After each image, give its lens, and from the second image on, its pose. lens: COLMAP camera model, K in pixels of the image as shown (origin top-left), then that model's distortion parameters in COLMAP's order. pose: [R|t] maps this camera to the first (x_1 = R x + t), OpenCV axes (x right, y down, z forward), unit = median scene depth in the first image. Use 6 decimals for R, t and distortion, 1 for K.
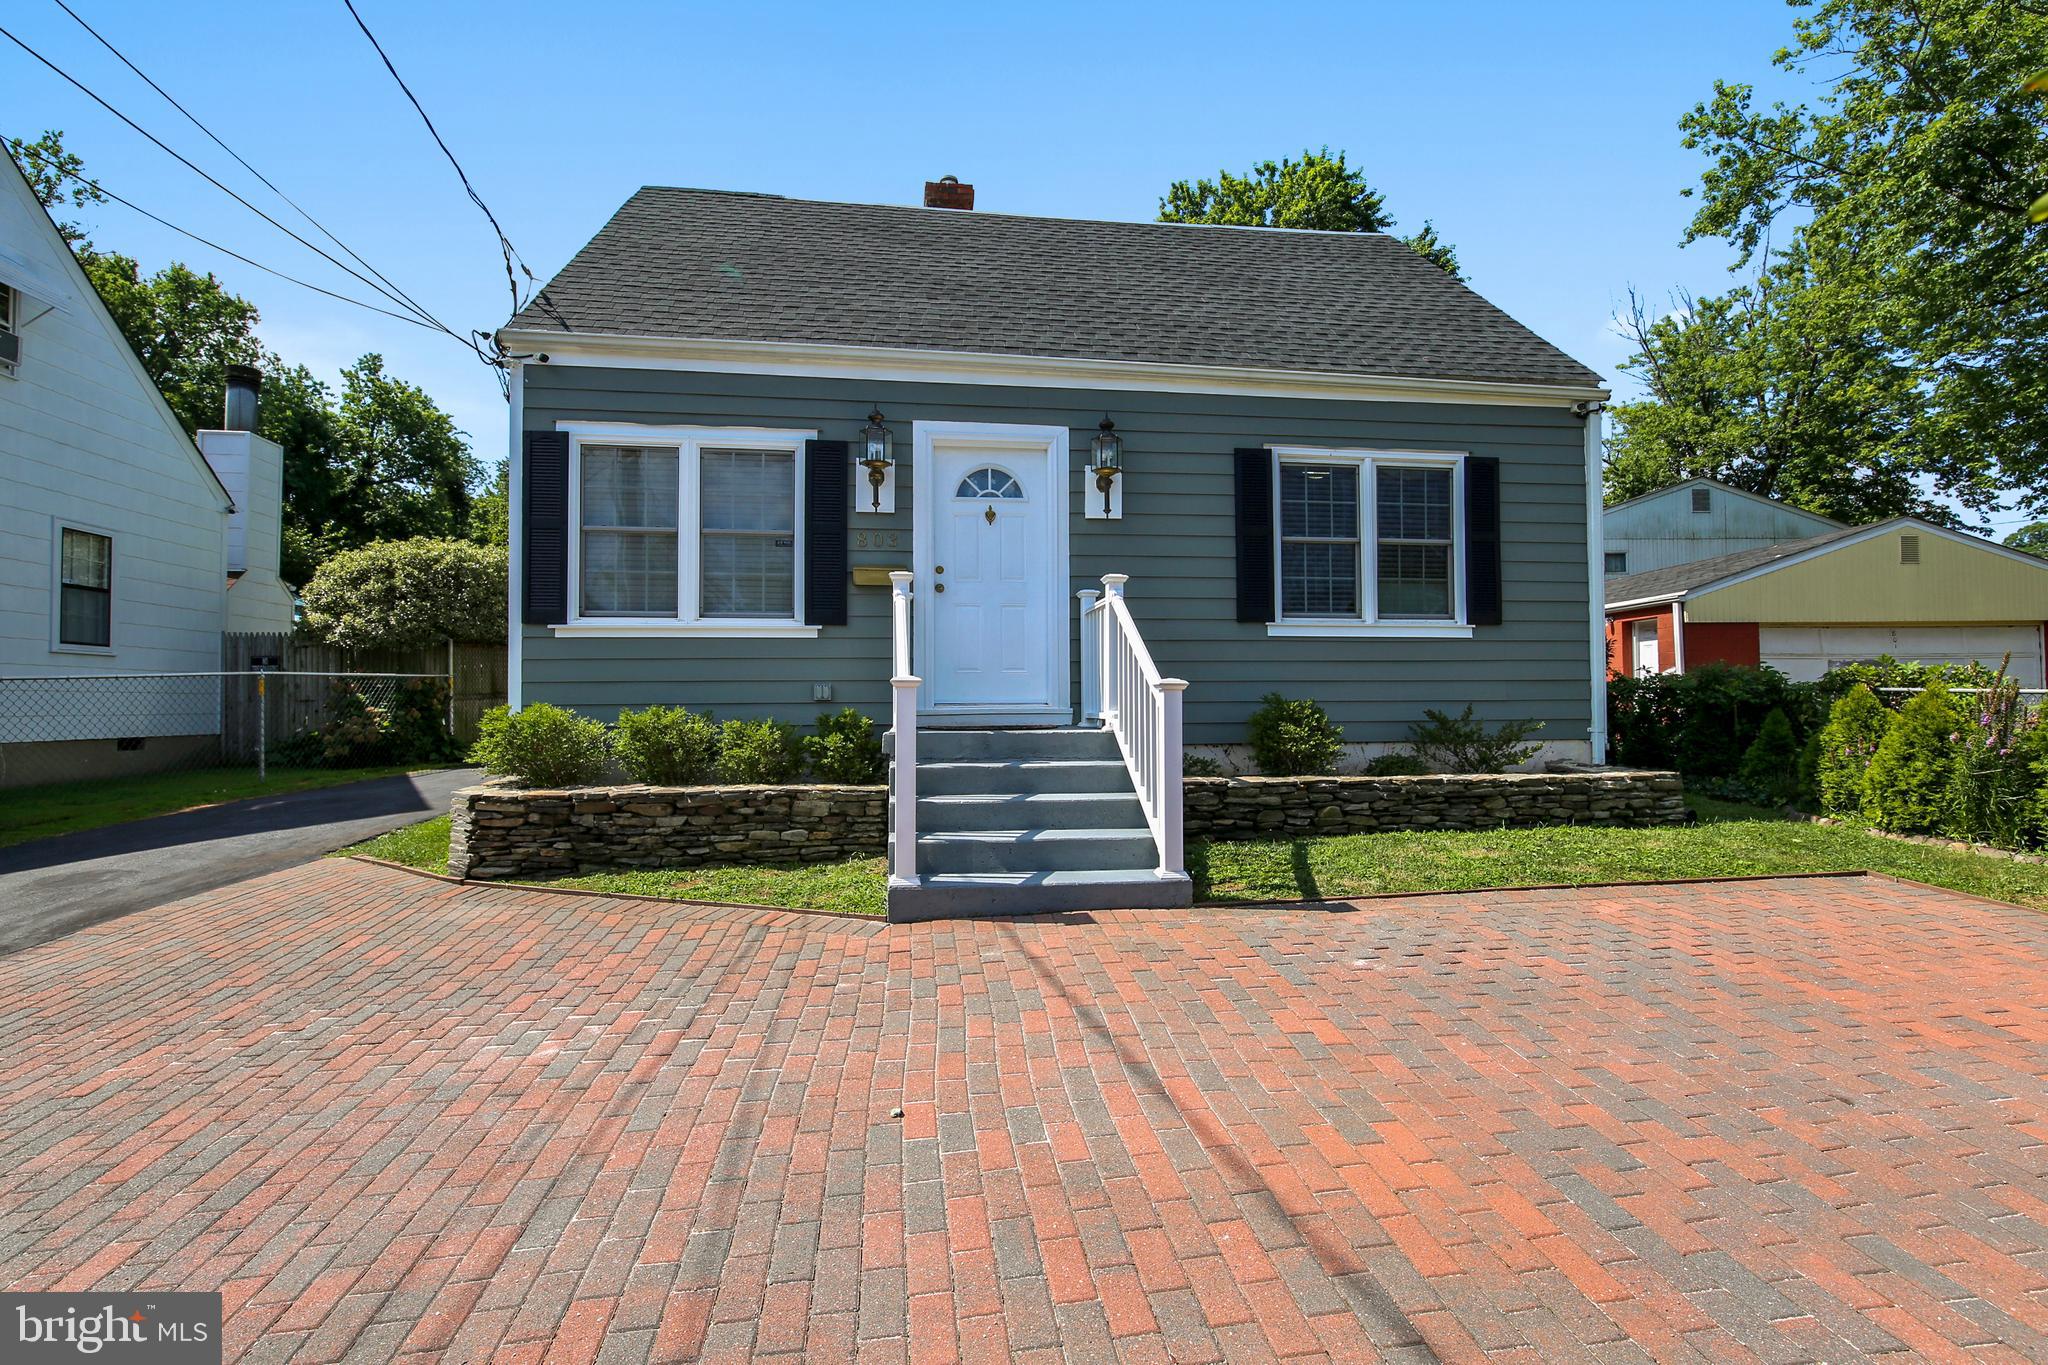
lens RADIAL K [[894.6, 0, 986.9], [0, 894.6, 680.6], [0, 0, 1]] dist [0.000022, -0.000996]
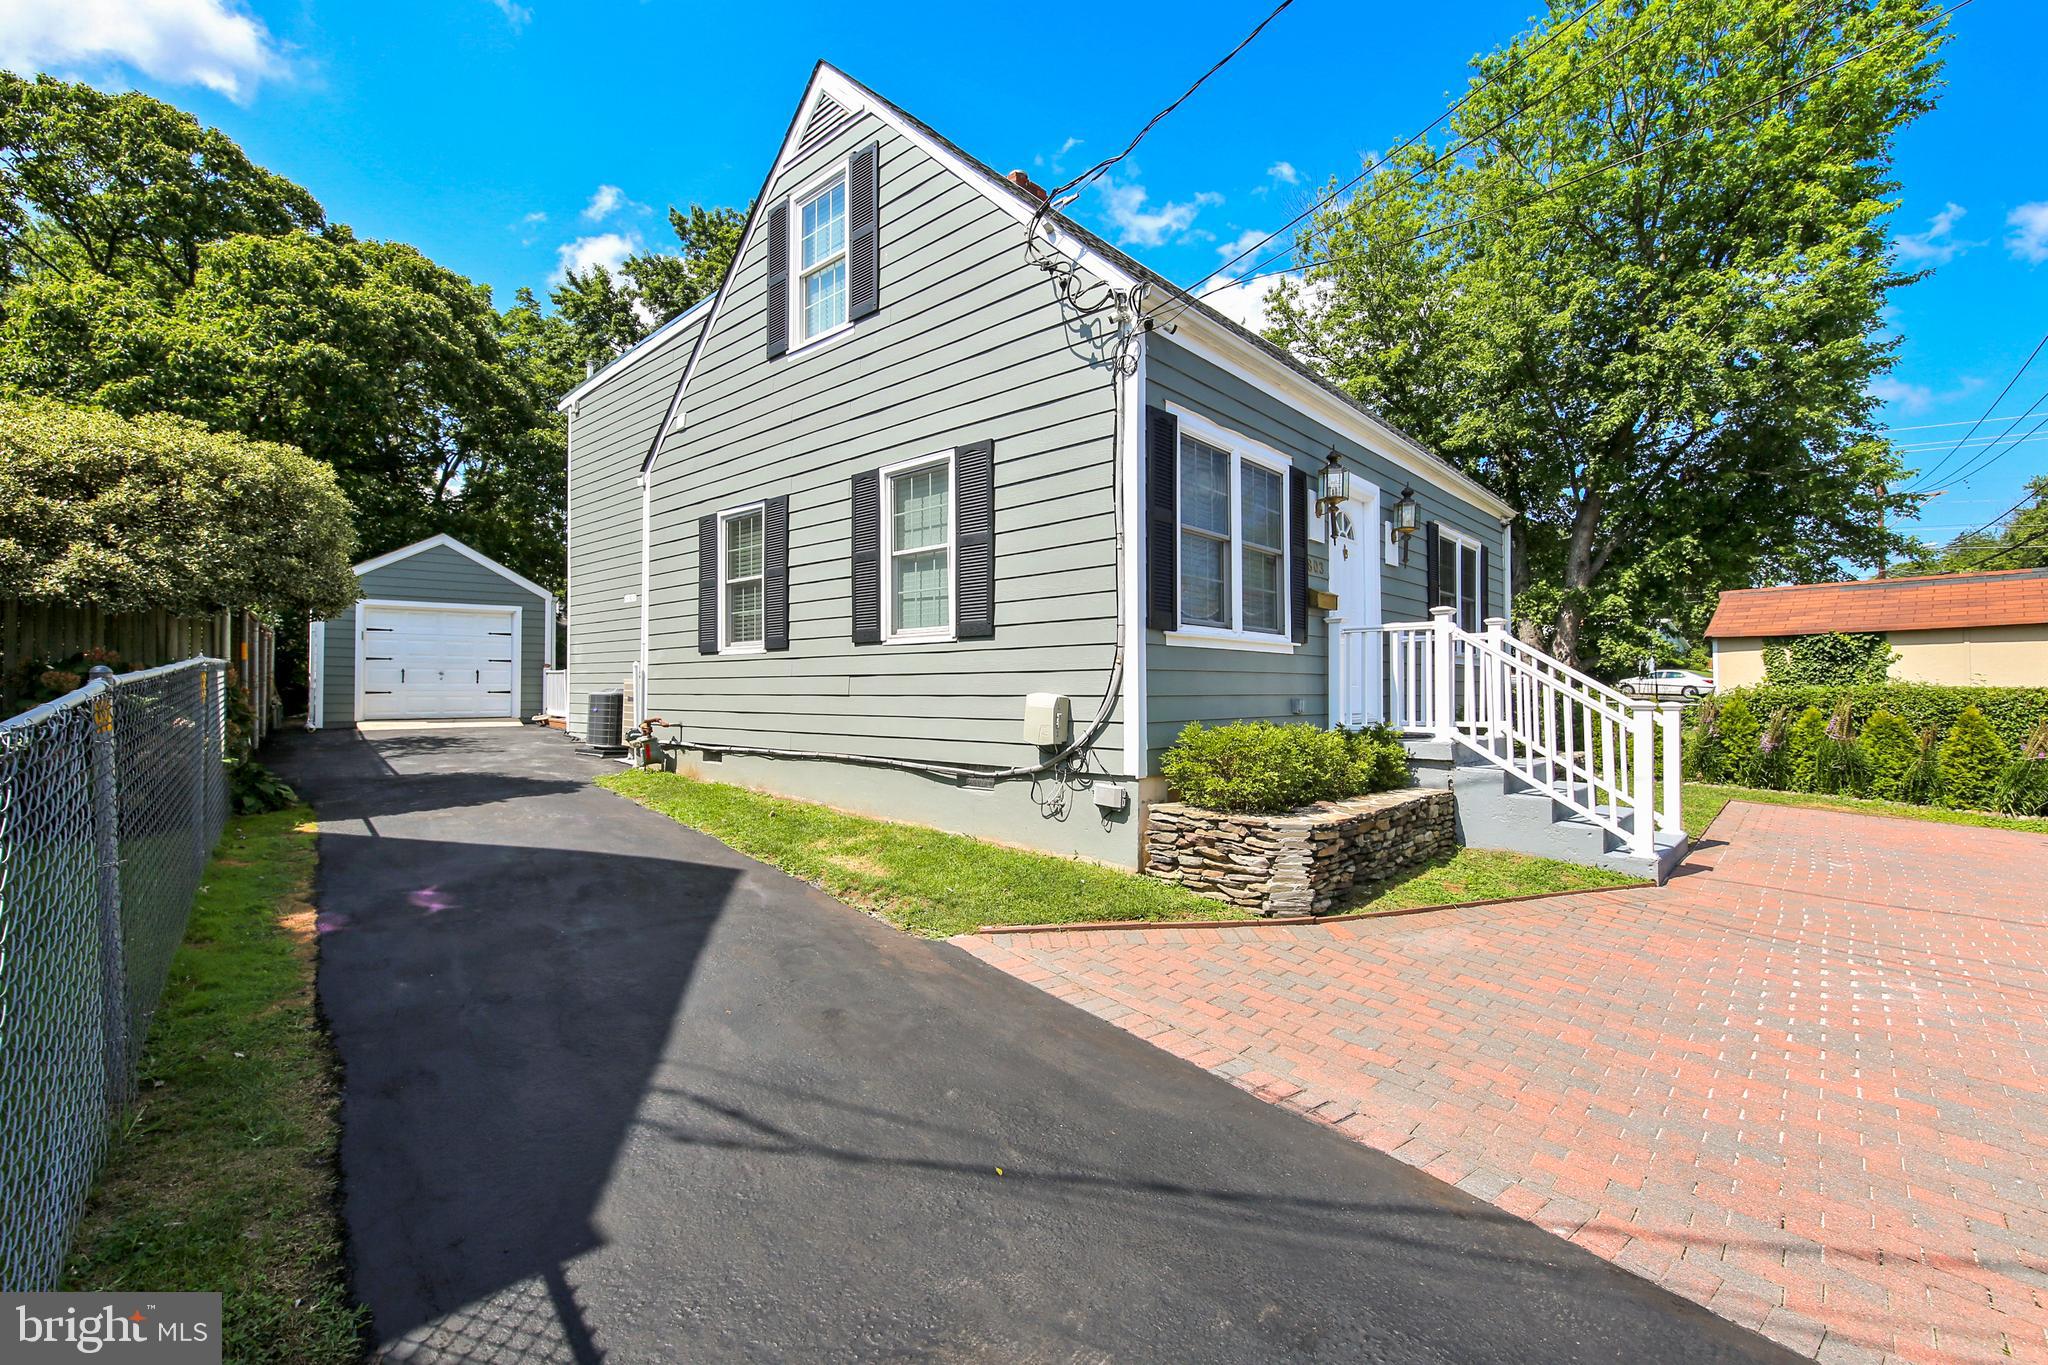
lens RADIAL K [[894.6, 0, 1030.6], [0, 894.6, 685.2], [0, 0, 1]] dist [0.000022, -0.000996]
pose [[0.764554, 0.013259, 0.644423, -1.053133], [-0.025042, 0.999645, 0.009142, -0.013283], [-0.644072, -0.023127, 0.764615, 0.369157]]
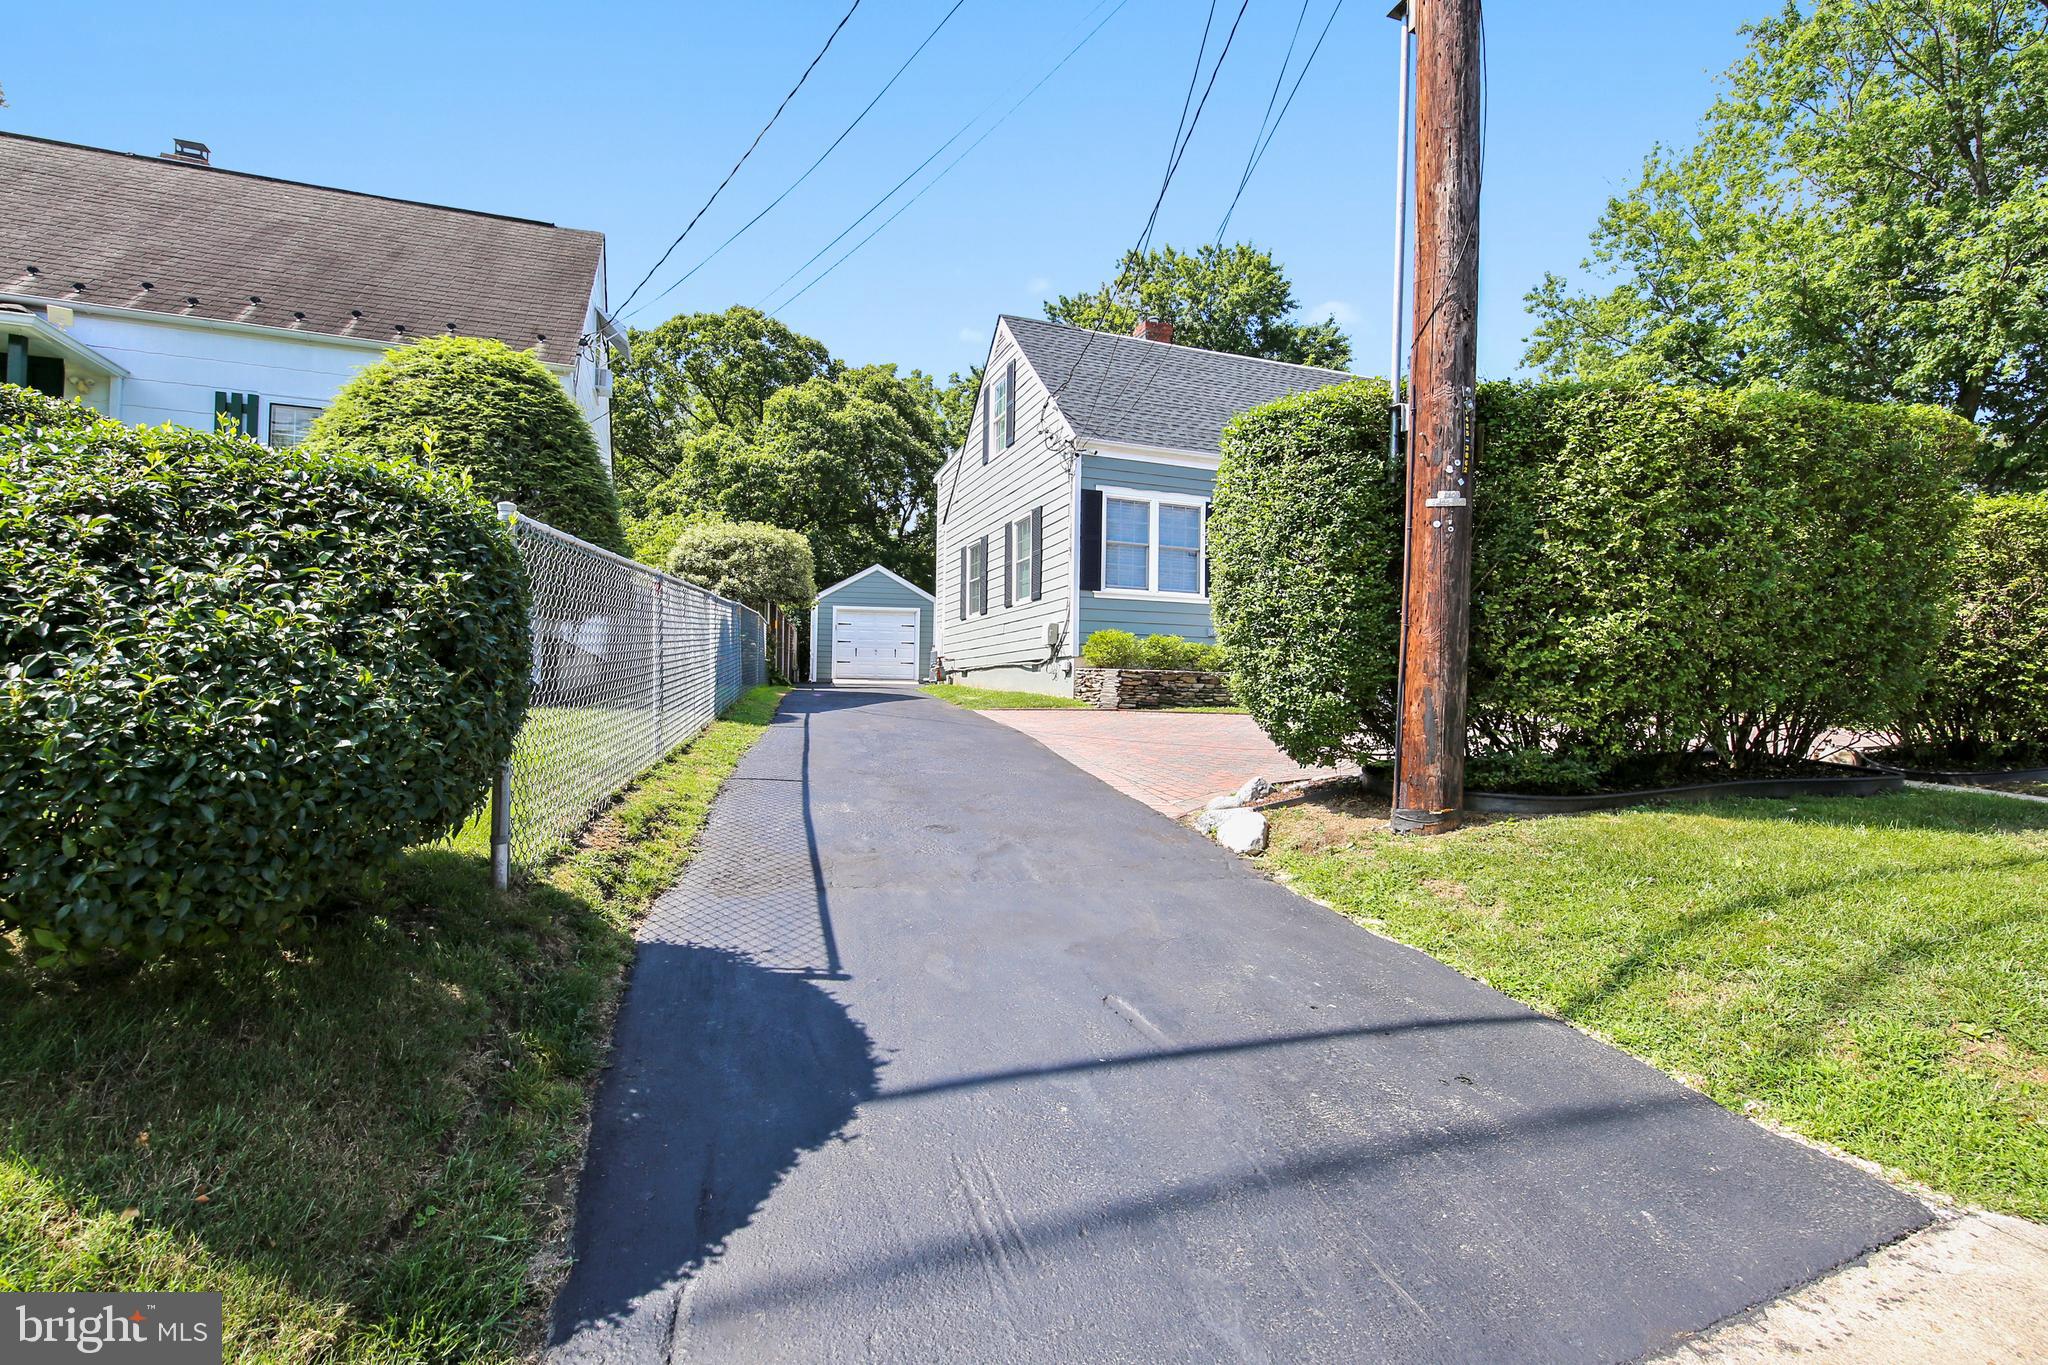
lens RADIAL K [[894.6, 0, 1003.8], [0, 894.6, 683.2], [0, 0, 1]] dist [0.000022, -0.000996]
pose [[0.977076, 0.024868, 0.211433, -0.980151], [-0.027840, 0.999551, 0.011089, 0.109548], [-0.211062, -0.016721, 0.977330, -0.772135]]
